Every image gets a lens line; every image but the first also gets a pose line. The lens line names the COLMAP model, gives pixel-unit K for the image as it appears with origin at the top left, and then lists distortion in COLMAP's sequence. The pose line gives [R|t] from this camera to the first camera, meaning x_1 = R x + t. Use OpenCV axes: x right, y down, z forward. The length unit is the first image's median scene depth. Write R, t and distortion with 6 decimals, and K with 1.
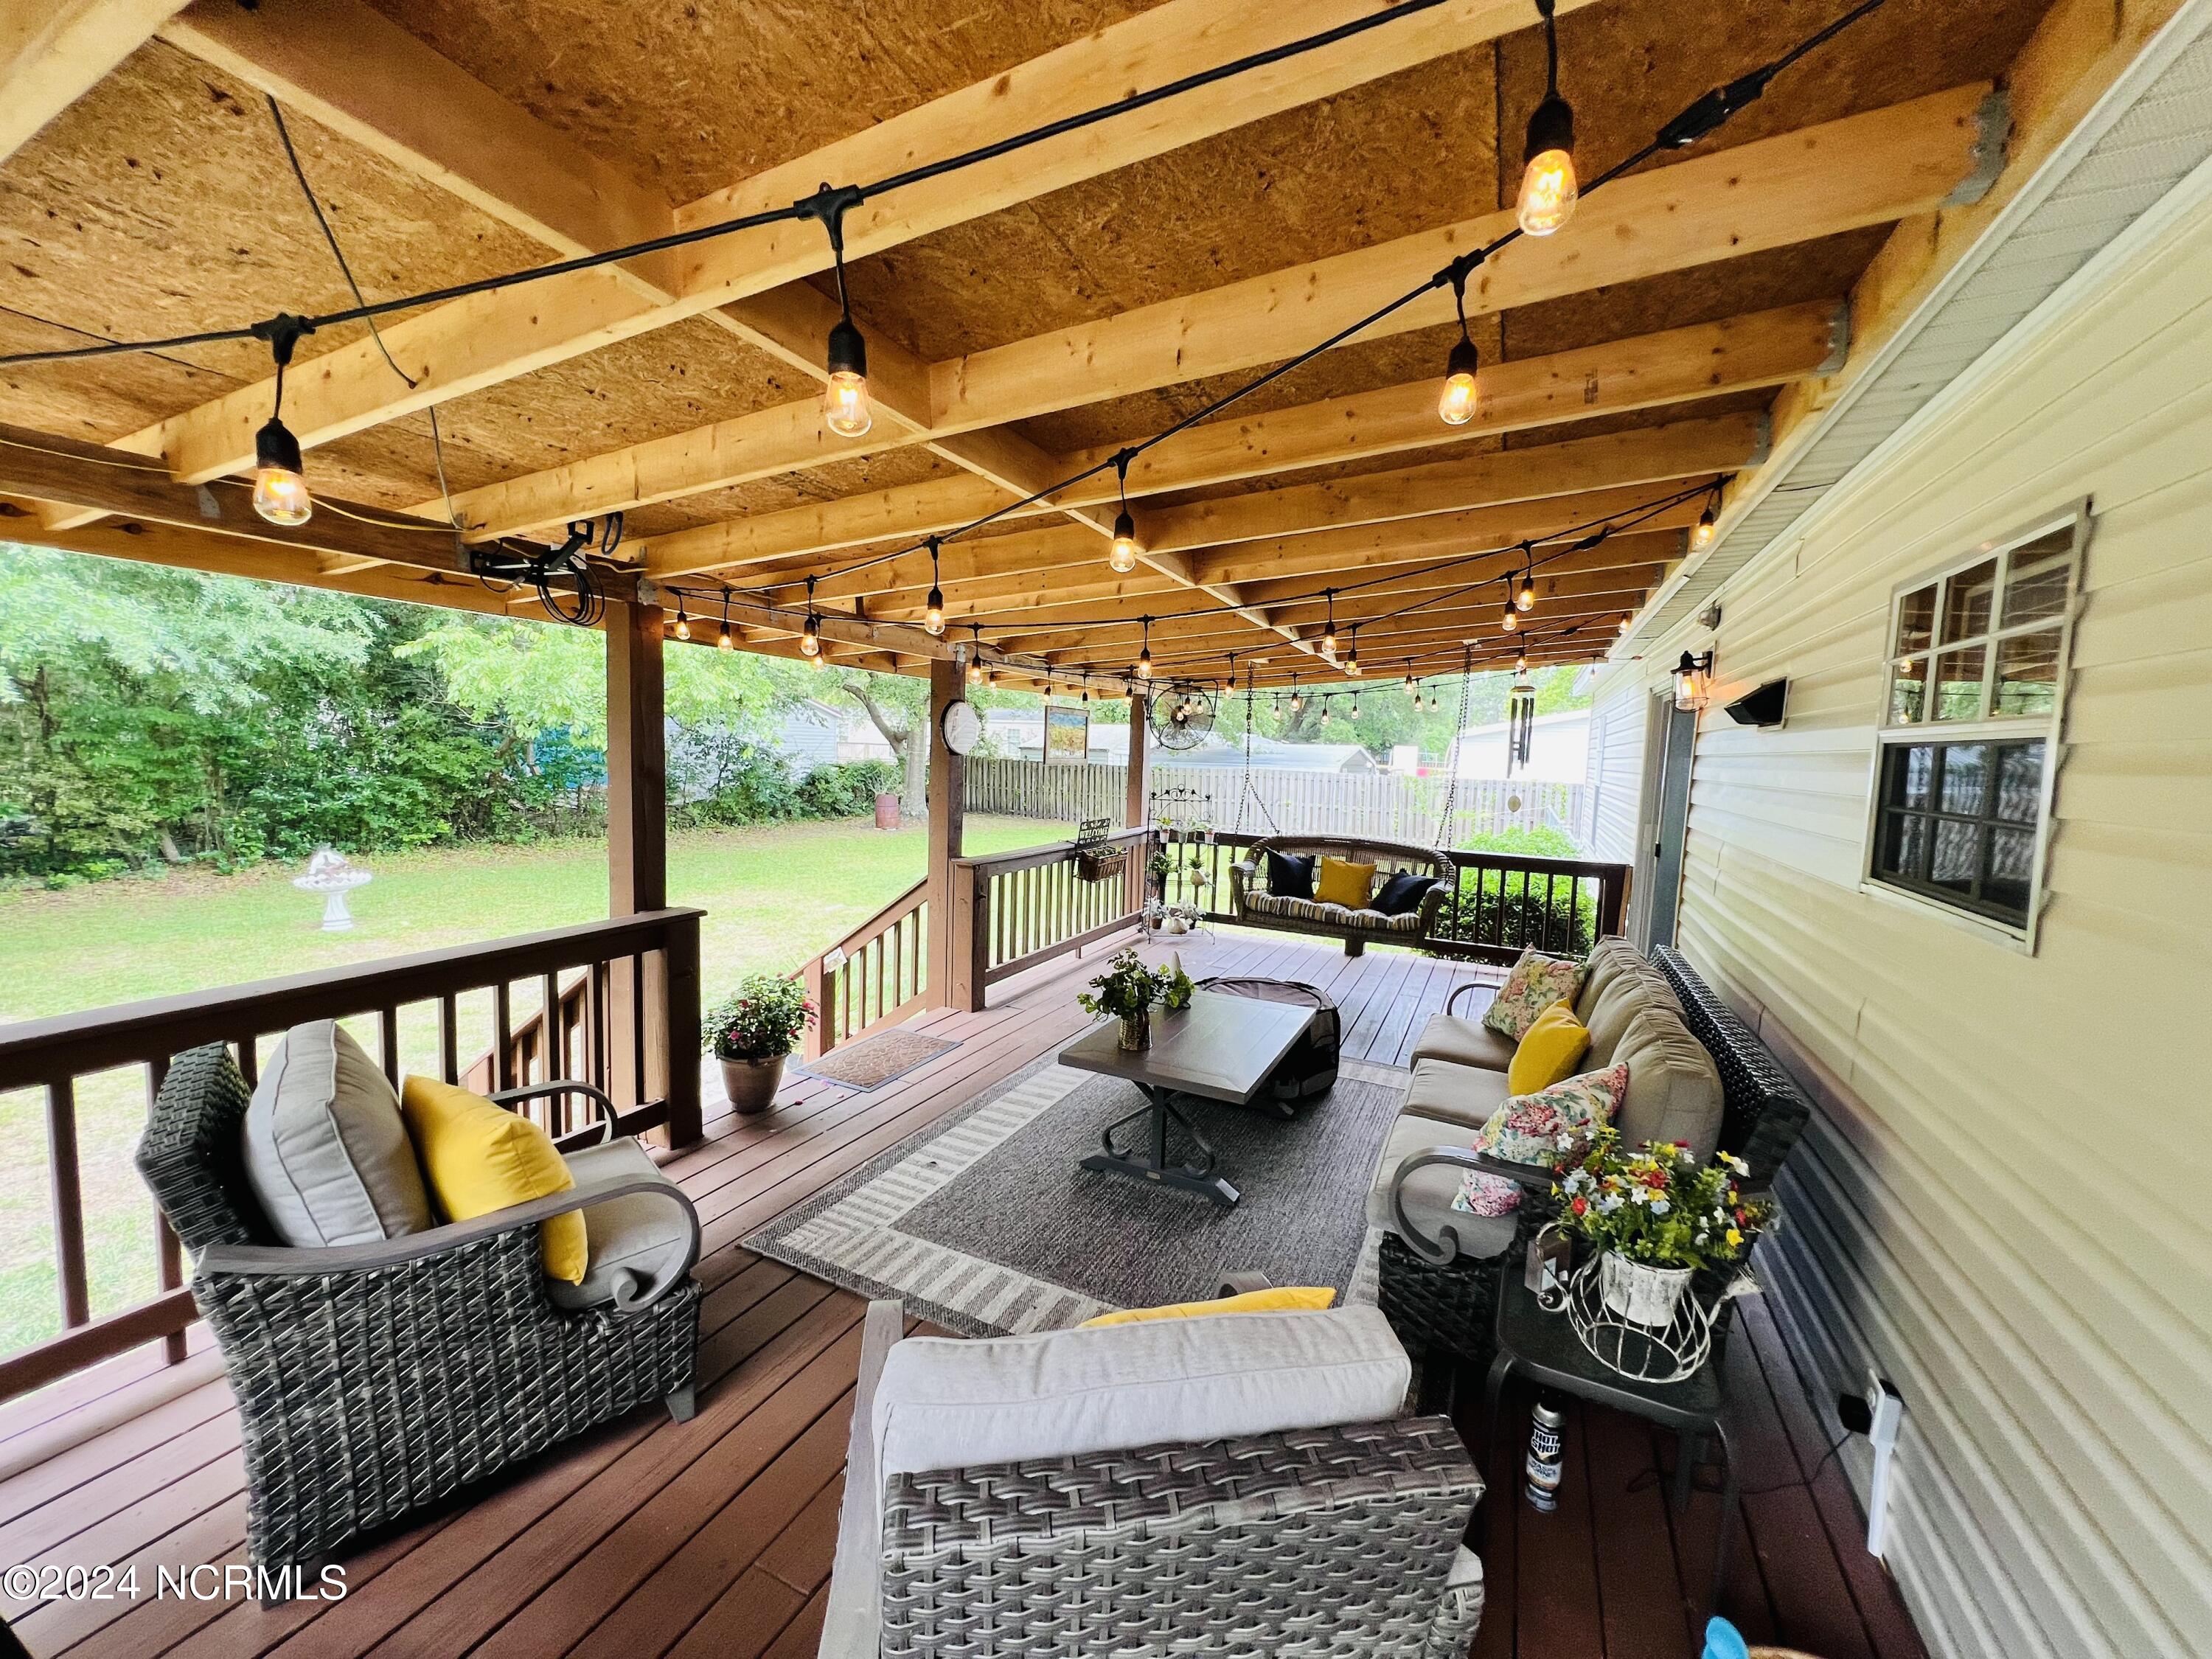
lens RADIAL K [[884.0, 0, 1101.2], [0, 884.0, 828.4], [0, 0, 1]] dist [-0.000463, 0.000078]
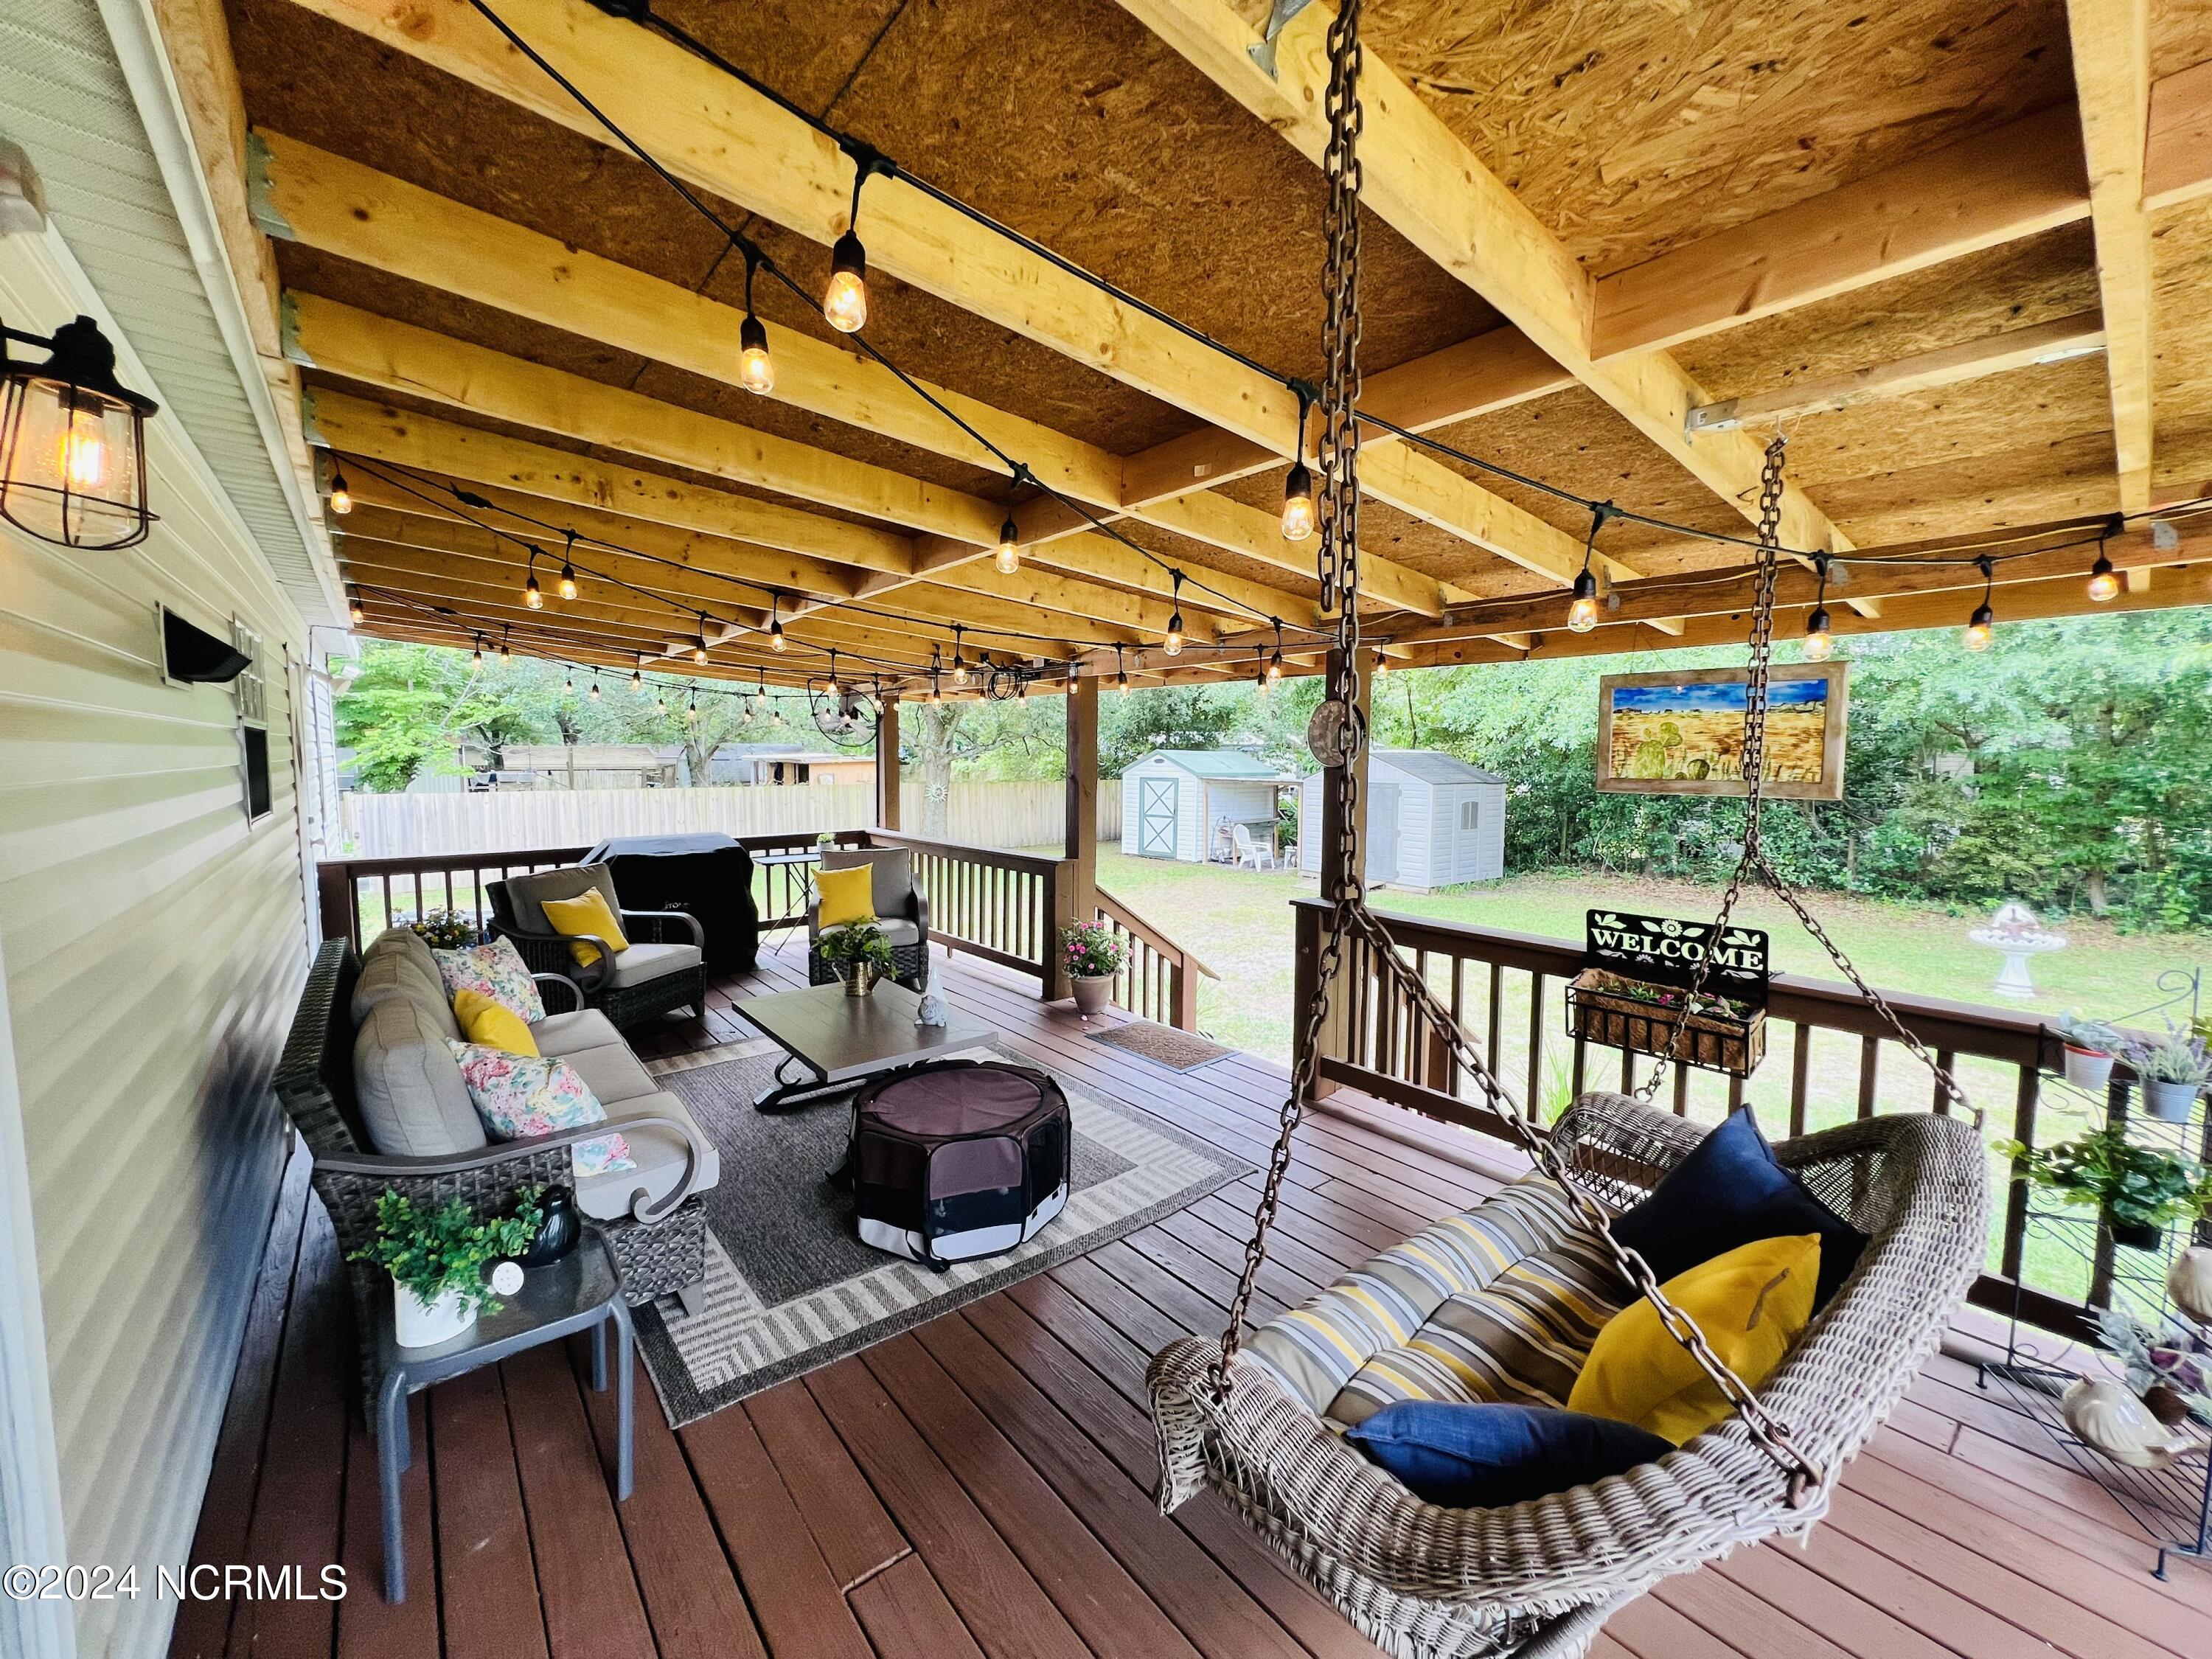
lens RADIAL K [[889.7, 0, 1101.5], [0, 889.7, 824.4], [0, 0, 1]] dist [-0.000230, -0.000019]
pose [[-0.441393, 0.035804, -0.896599, 0.319118], [-0.096900, 0.991458, 0.087296, -0.044229], [0.892066, 0.125412, -0.434154, 0.563446]]
